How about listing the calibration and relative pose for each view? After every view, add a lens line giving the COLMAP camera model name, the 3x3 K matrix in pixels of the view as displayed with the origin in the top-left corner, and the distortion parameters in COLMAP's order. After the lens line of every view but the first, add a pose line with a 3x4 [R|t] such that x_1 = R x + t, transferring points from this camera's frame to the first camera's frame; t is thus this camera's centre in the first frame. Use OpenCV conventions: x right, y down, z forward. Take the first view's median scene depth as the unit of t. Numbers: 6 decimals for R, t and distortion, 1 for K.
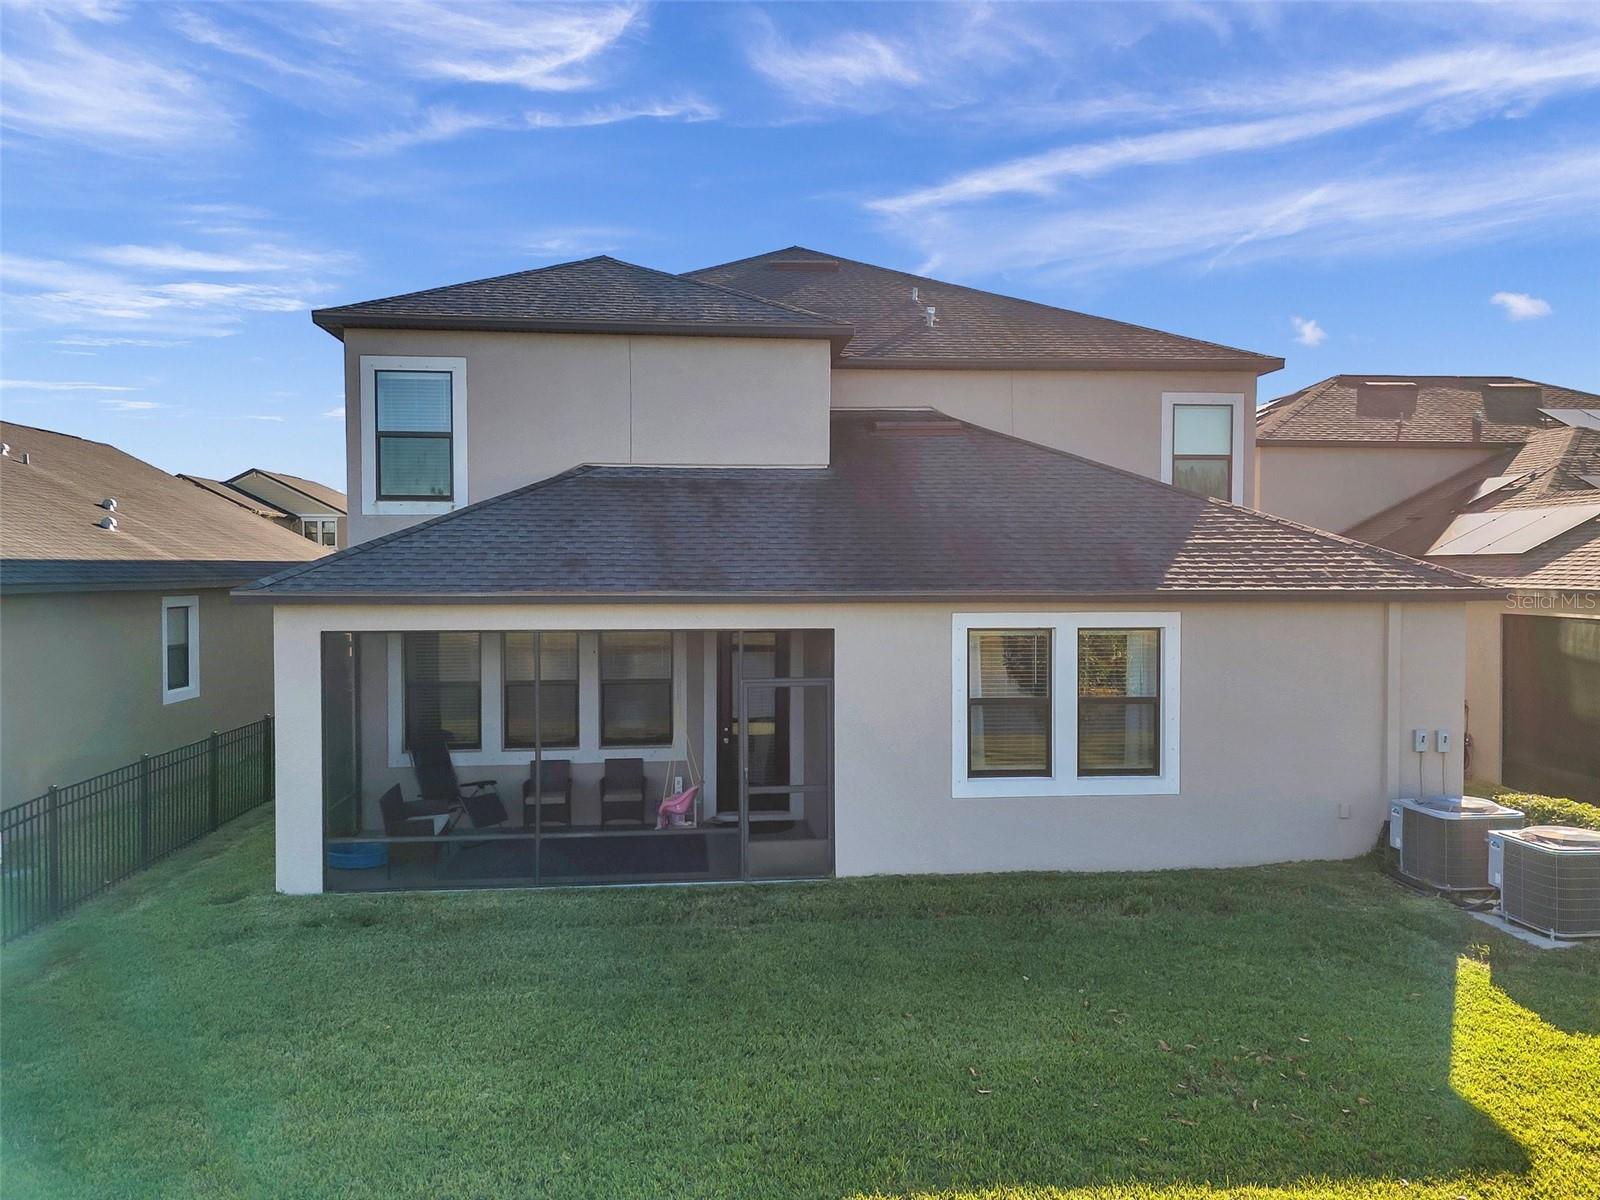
lens RADIAL K [[1211.5, 0, 800.0], [0, 1211.5, 600.0], [0, 0, 1]] dist [0.047482, -0.038733]
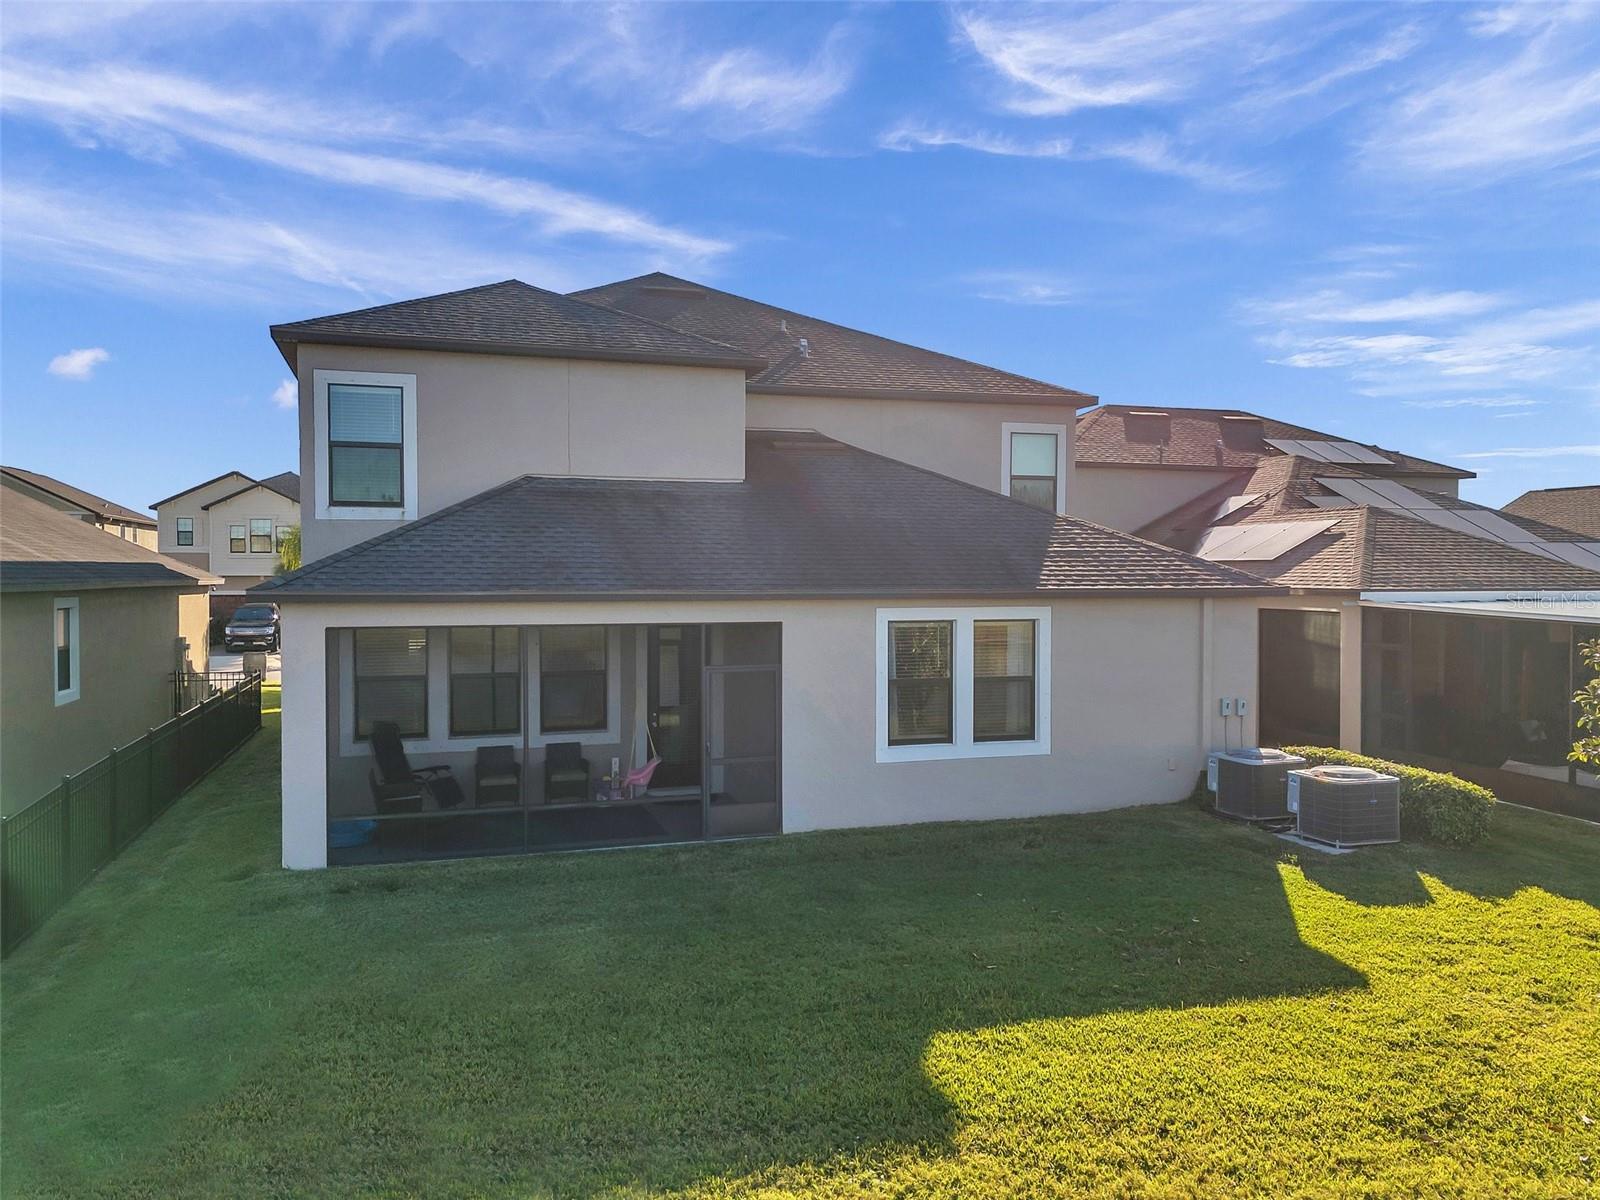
lens RADIAL K [[1211.5, 0, 800.0], [0, 1211.5, 600.0], [0, 0, 1]] dist [0.047482, -0.038733]
pose [[0.977203, -0.003535, 0.212279, -0.178749], [0.004025, 0.999990, -0.001878, 0.004219], [-0.212270, 0.002689, 0.977207, -0.132491]]
